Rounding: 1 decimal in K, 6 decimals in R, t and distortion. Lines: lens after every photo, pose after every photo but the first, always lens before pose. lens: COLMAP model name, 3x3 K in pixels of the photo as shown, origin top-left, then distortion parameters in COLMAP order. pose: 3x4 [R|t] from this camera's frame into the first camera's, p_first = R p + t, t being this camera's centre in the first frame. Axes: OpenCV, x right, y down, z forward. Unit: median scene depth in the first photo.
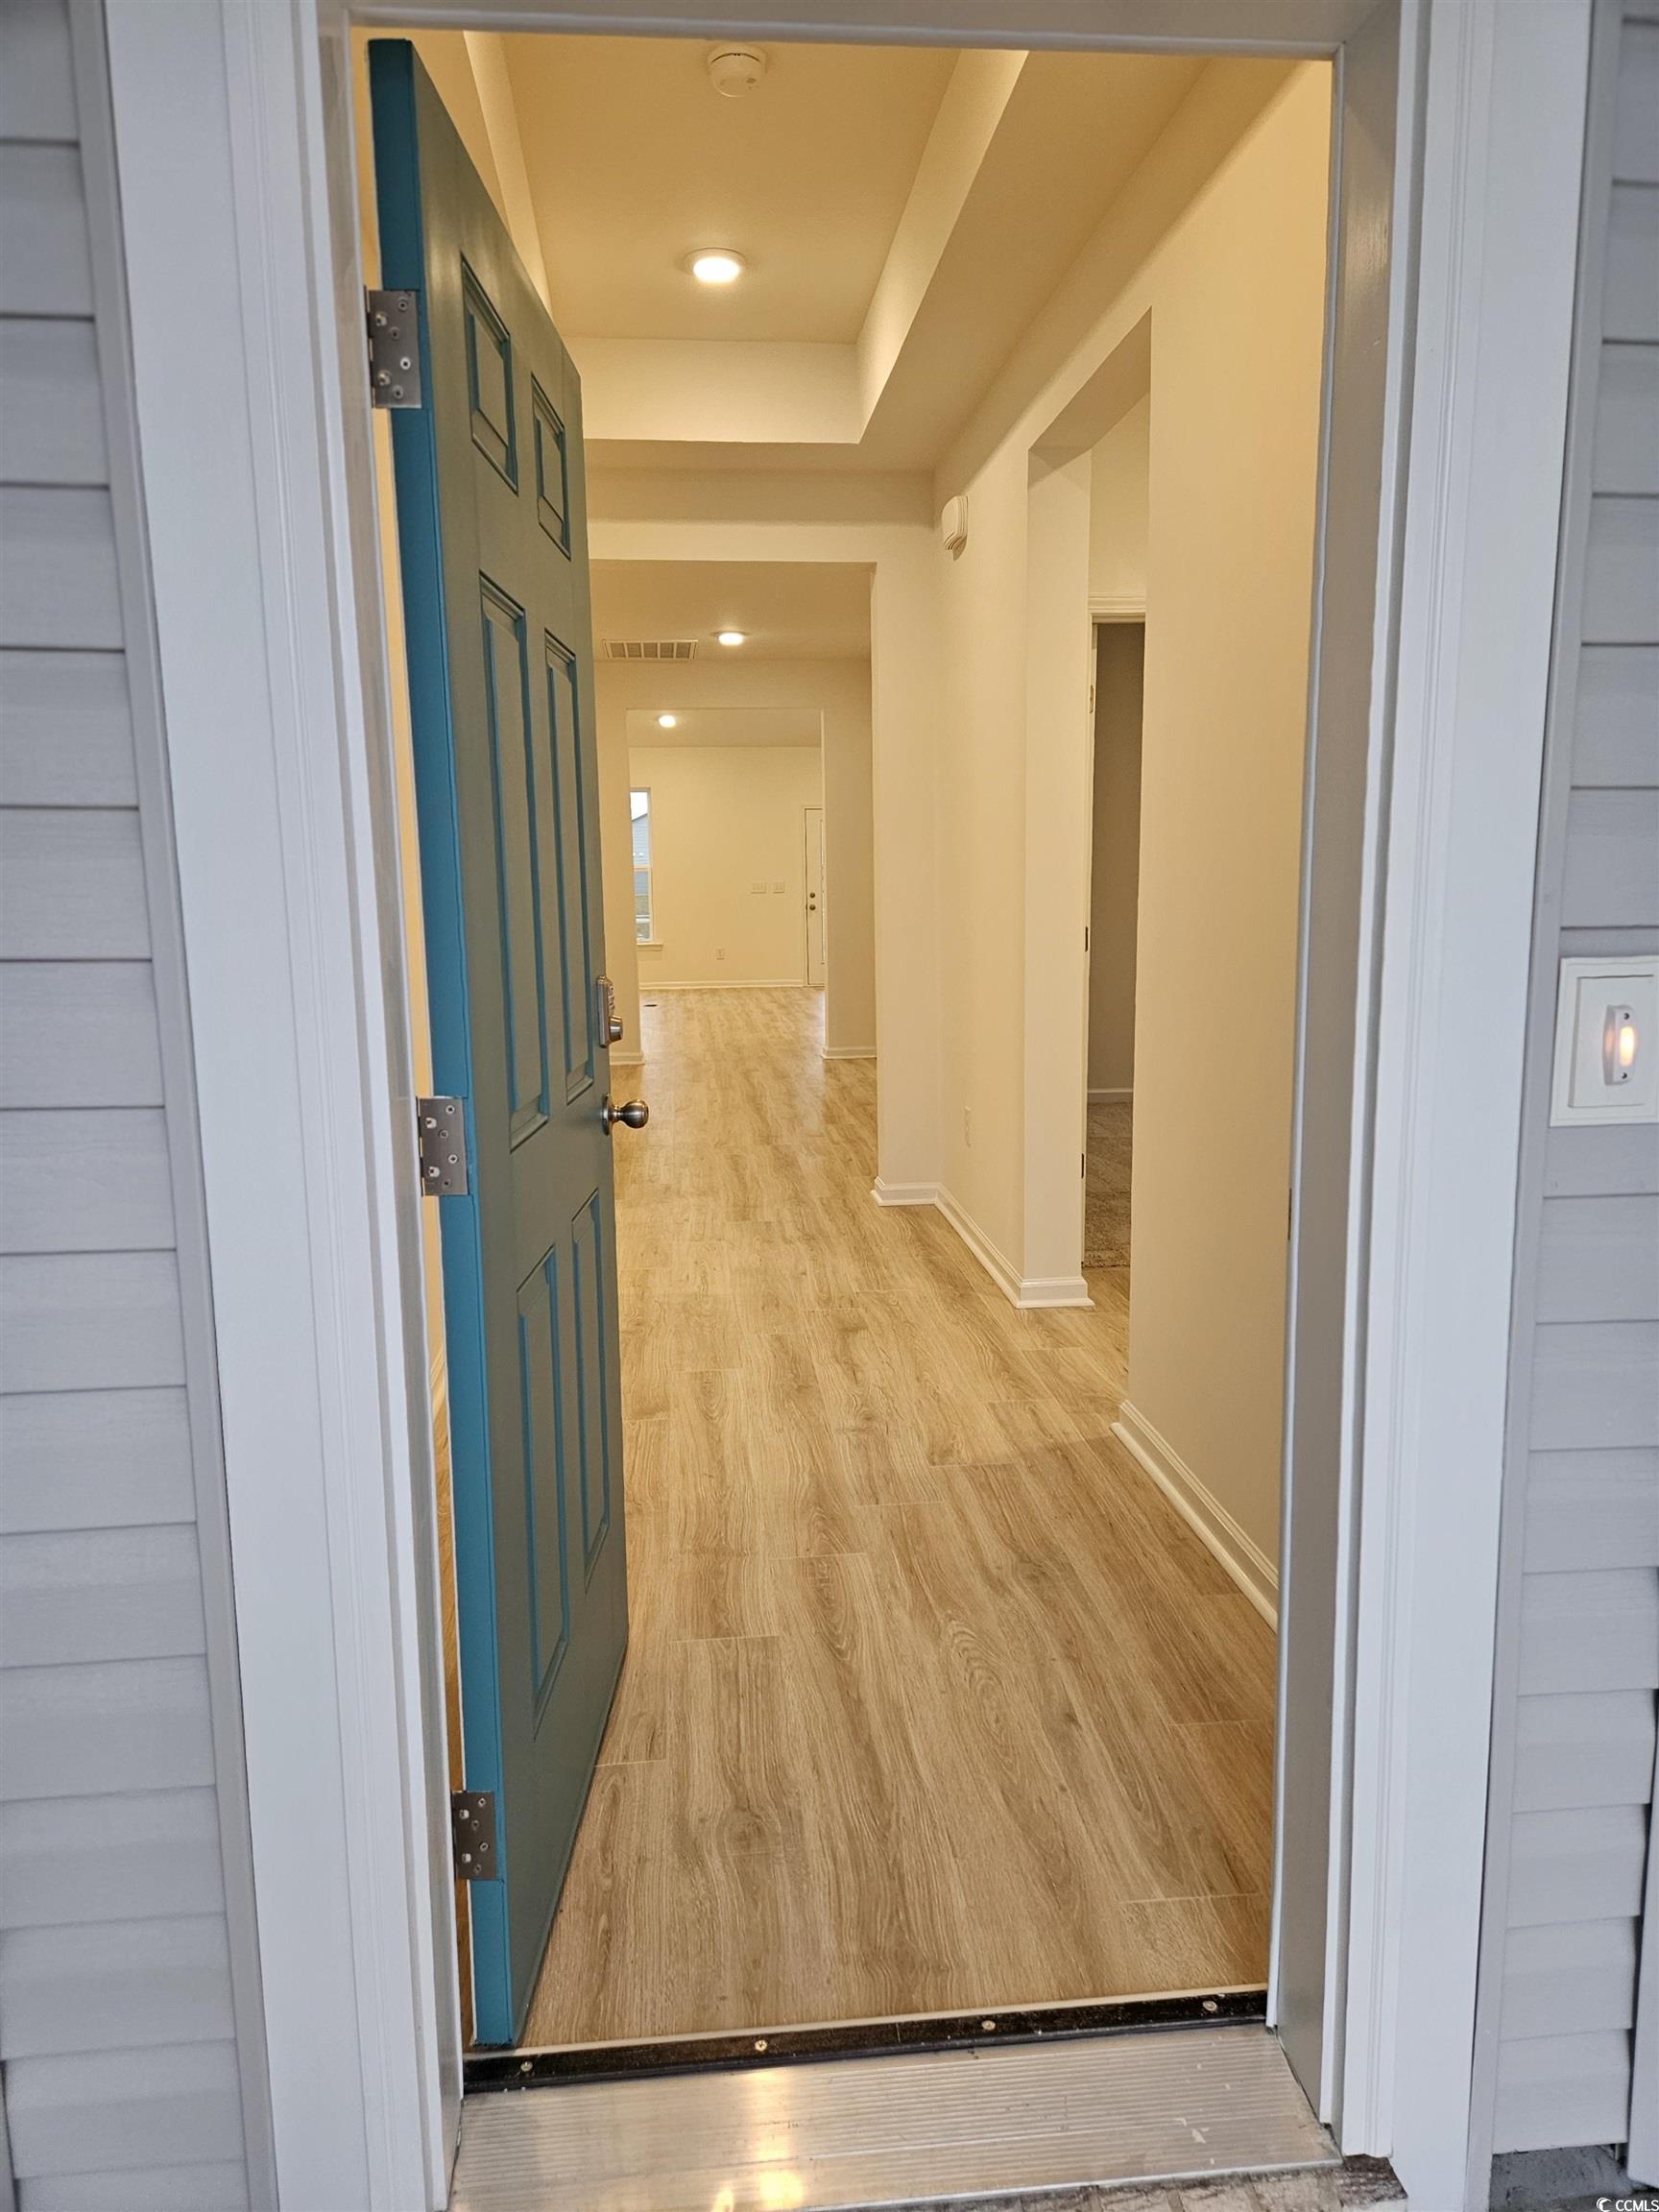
lens RADIAL K [[1473.0, 0, 821.8], [0, 1473.0, 1097.9], [0, 0, 1]] dist [0.089864, -0.073115]
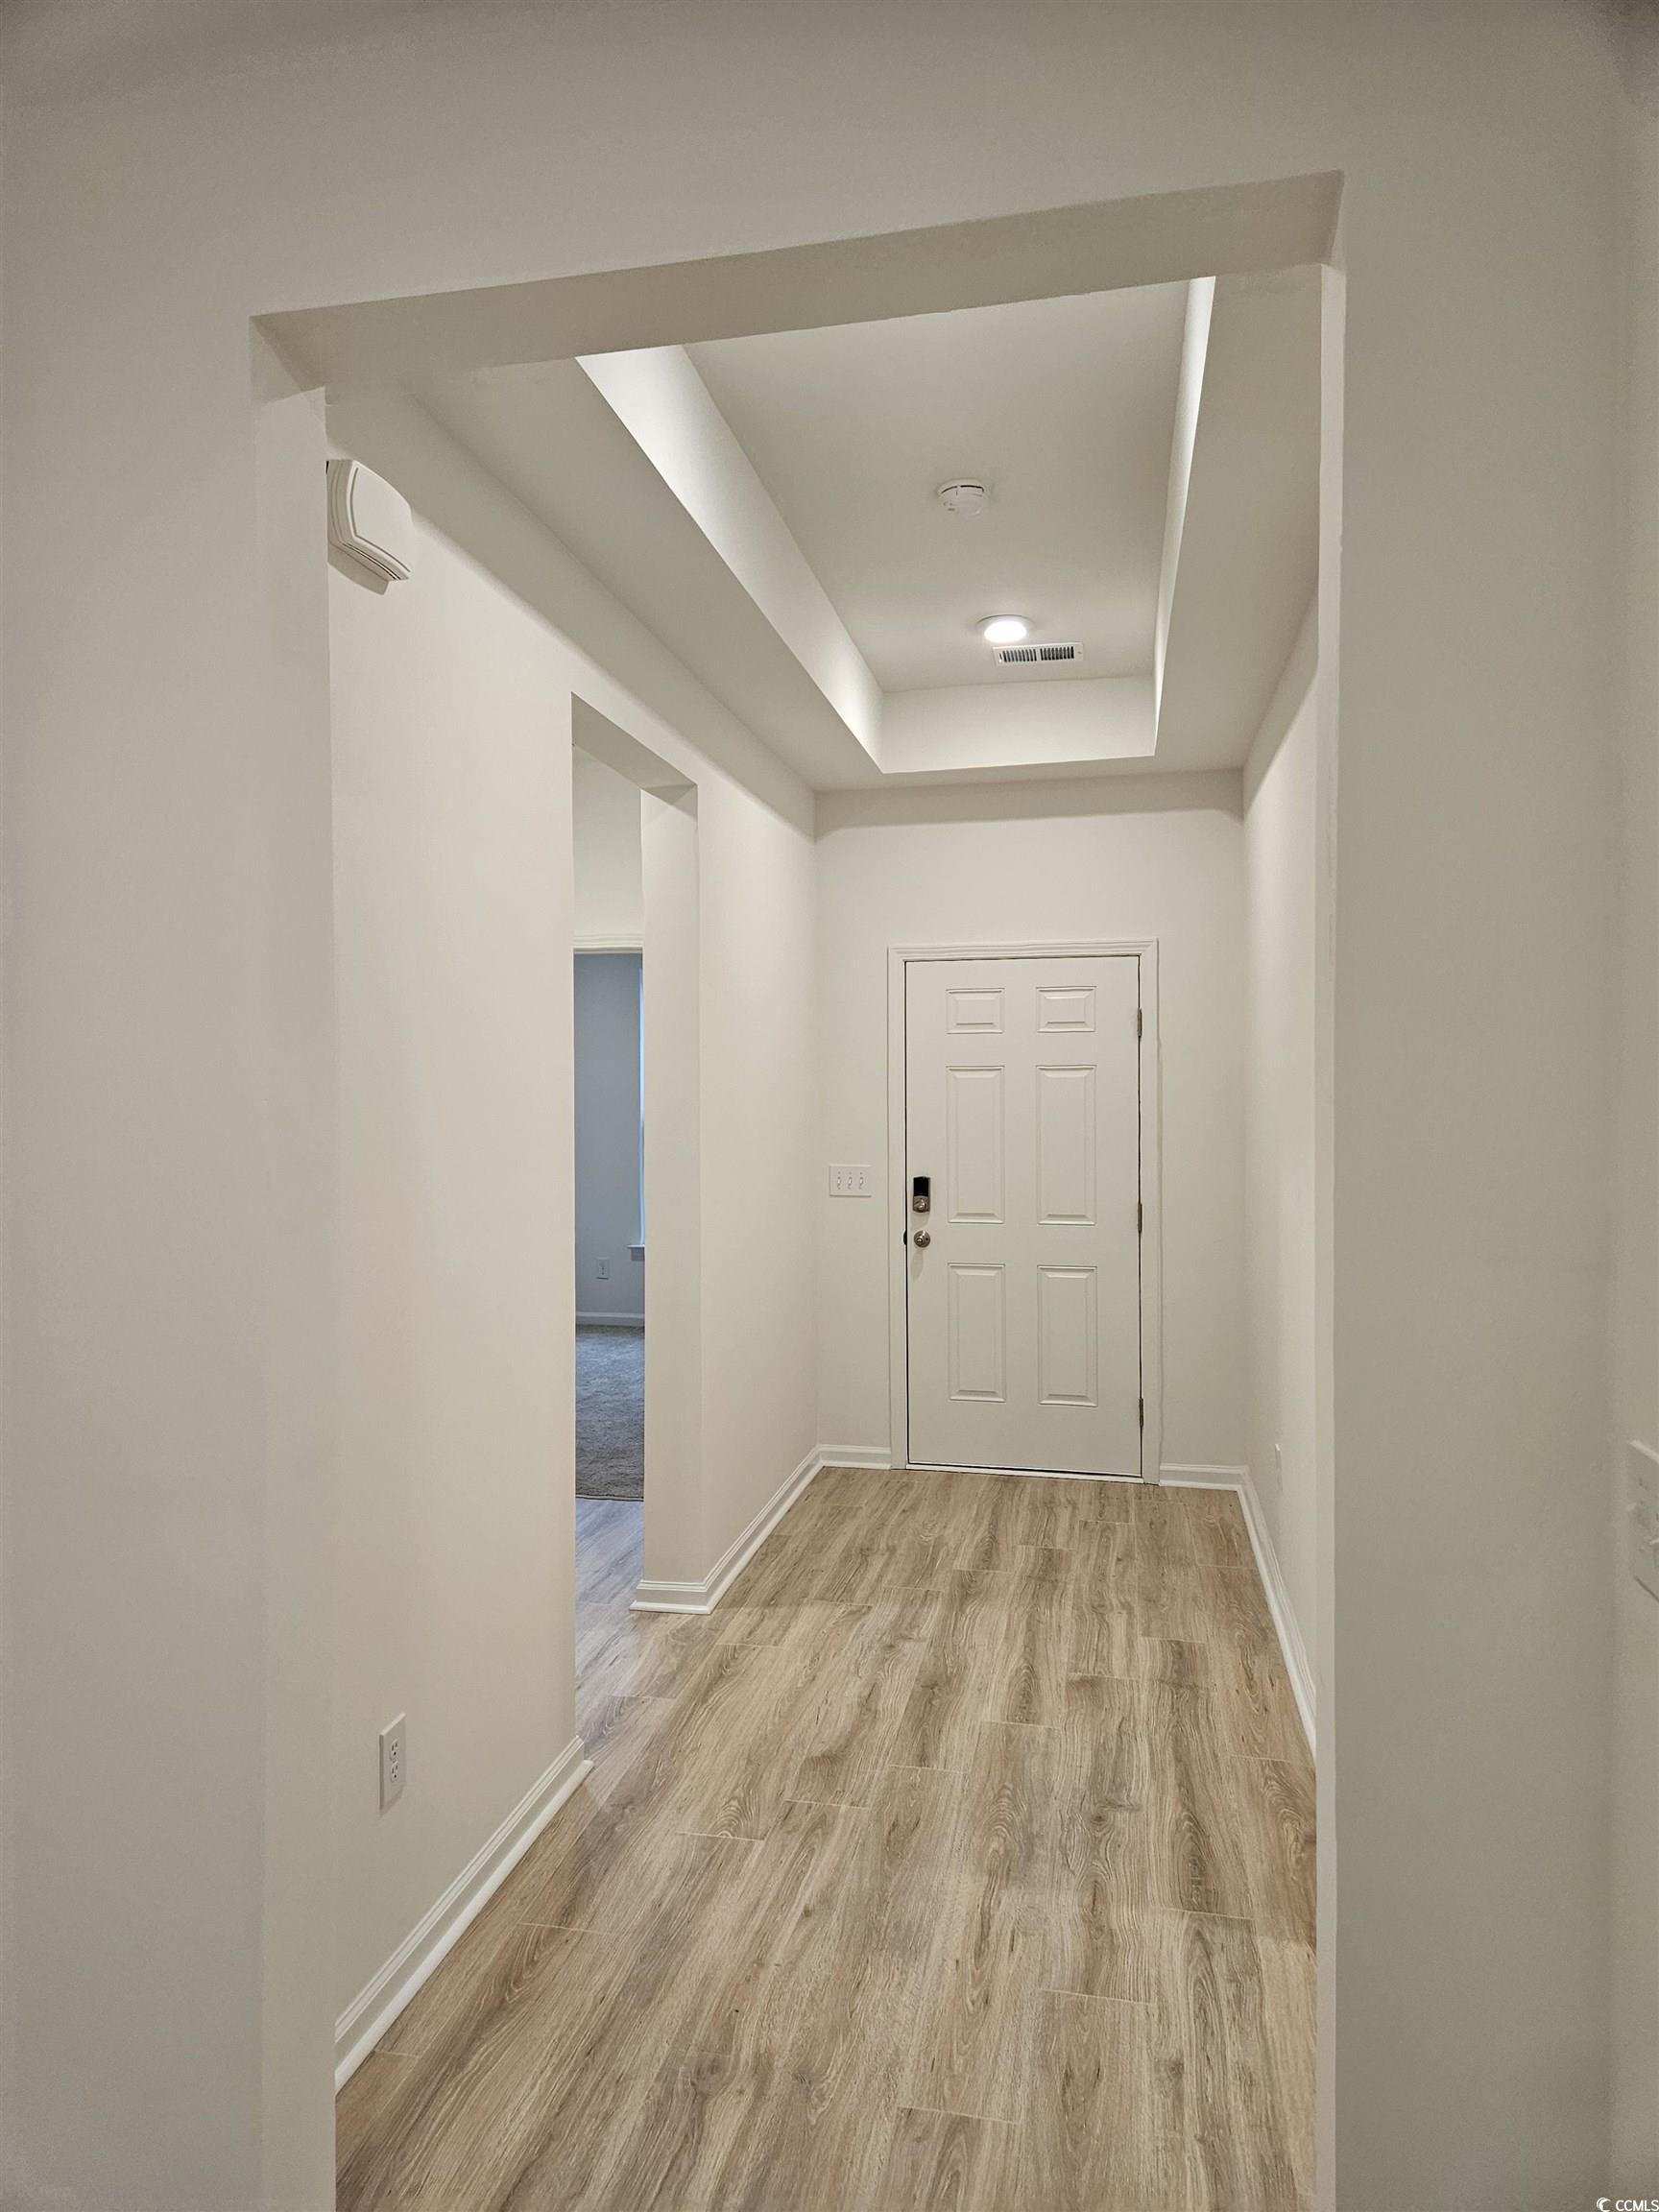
lens RADIAL K [[1473.0, 0, 821.8], [0, 1473.0, 1097.9], [0, 0, 1]] dist [0.089864, -0.073115]
pose [[-0.956017, 0.017473, 0.292790, -0.271336], [0.063120, 0.987092, 0.147192, -0.387508], [-0.286439, 0.159199, -0.944780, 2.116610]]
